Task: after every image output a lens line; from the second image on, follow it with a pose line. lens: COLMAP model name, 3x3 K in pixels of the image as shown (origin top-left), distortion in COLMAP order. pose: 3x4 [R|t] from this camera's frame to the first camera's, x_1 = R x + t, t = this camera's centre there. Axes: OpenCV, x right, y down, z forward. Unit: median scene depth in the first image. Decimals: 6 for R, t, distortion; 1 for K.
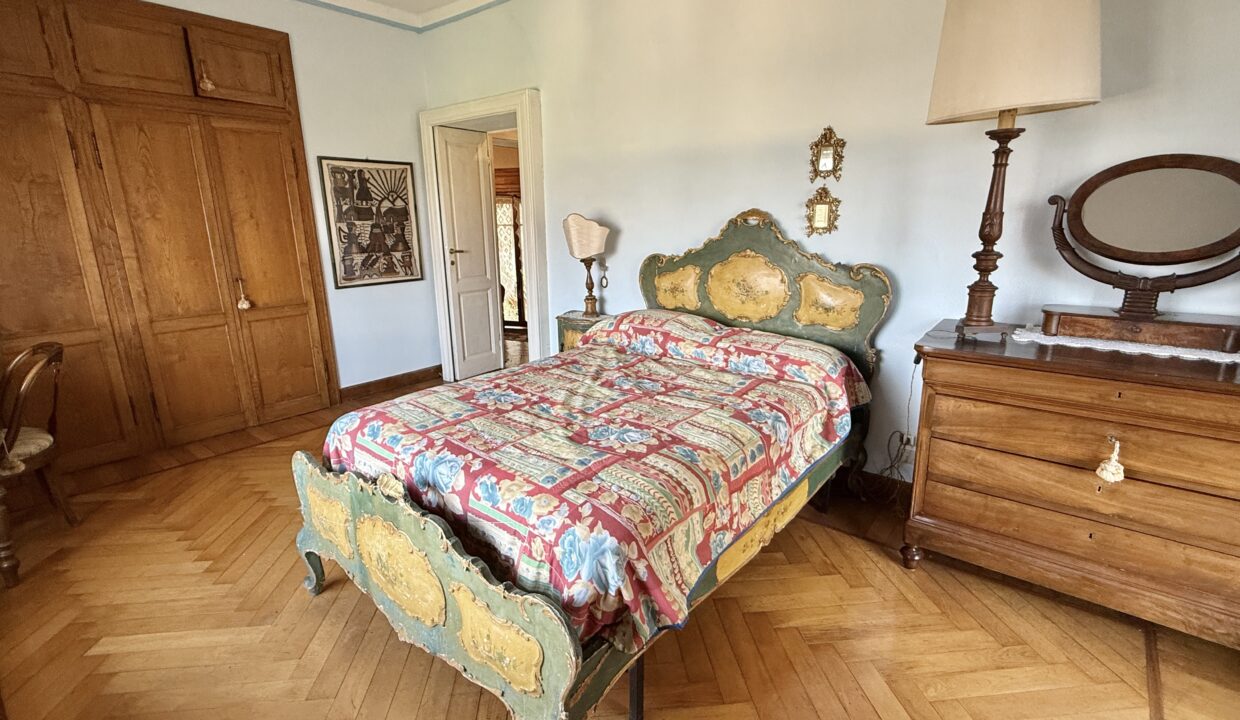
lens RADIAL K [[560.8, 0, 620.0], [0, 560.8, 360.0], [0, 0, 1]] dist [0.000585, 0.000019]
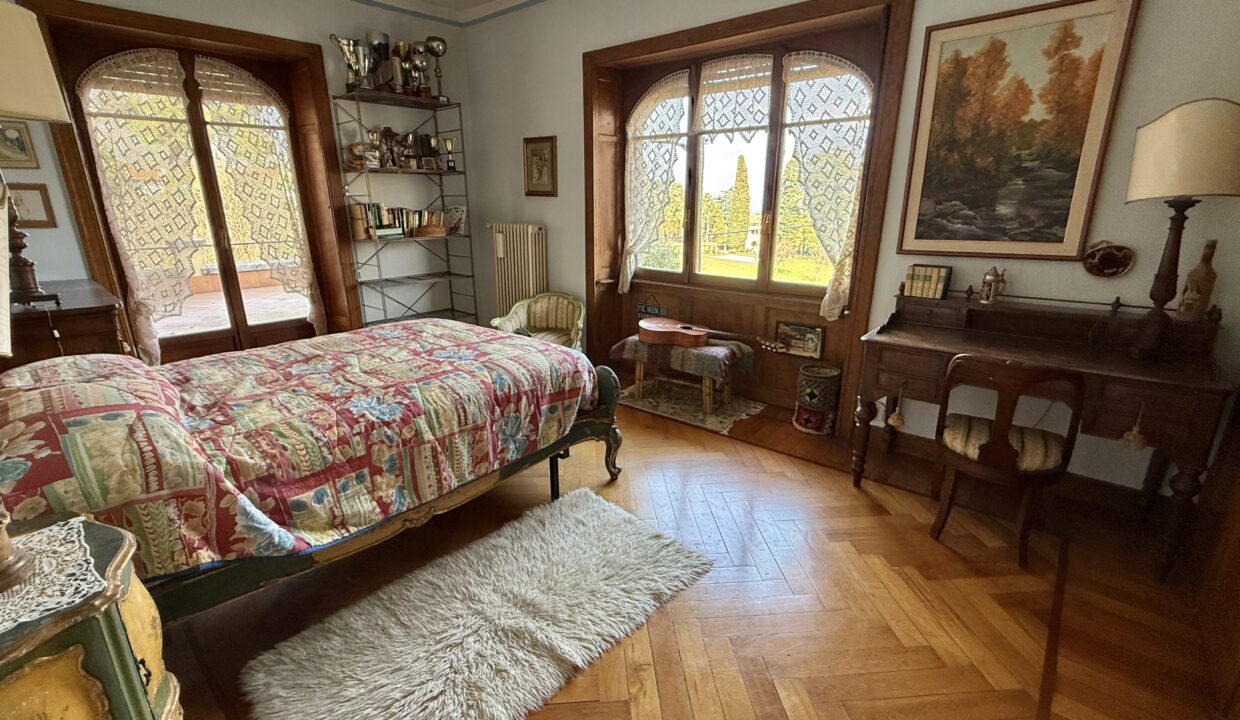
lens RADIAL K [[560.8, 0, 620.0], [0, 560.8, 360.0], [0, 0, 1]] dist [0.000585, 0.000019]
pose [[-0.999015, 0.001912, 0.044324, -0.610308], [0.024383, 0.858312, 0.512548, -0.508451], [-0.037063, 0.513124, -0.857514, 1.990157]]
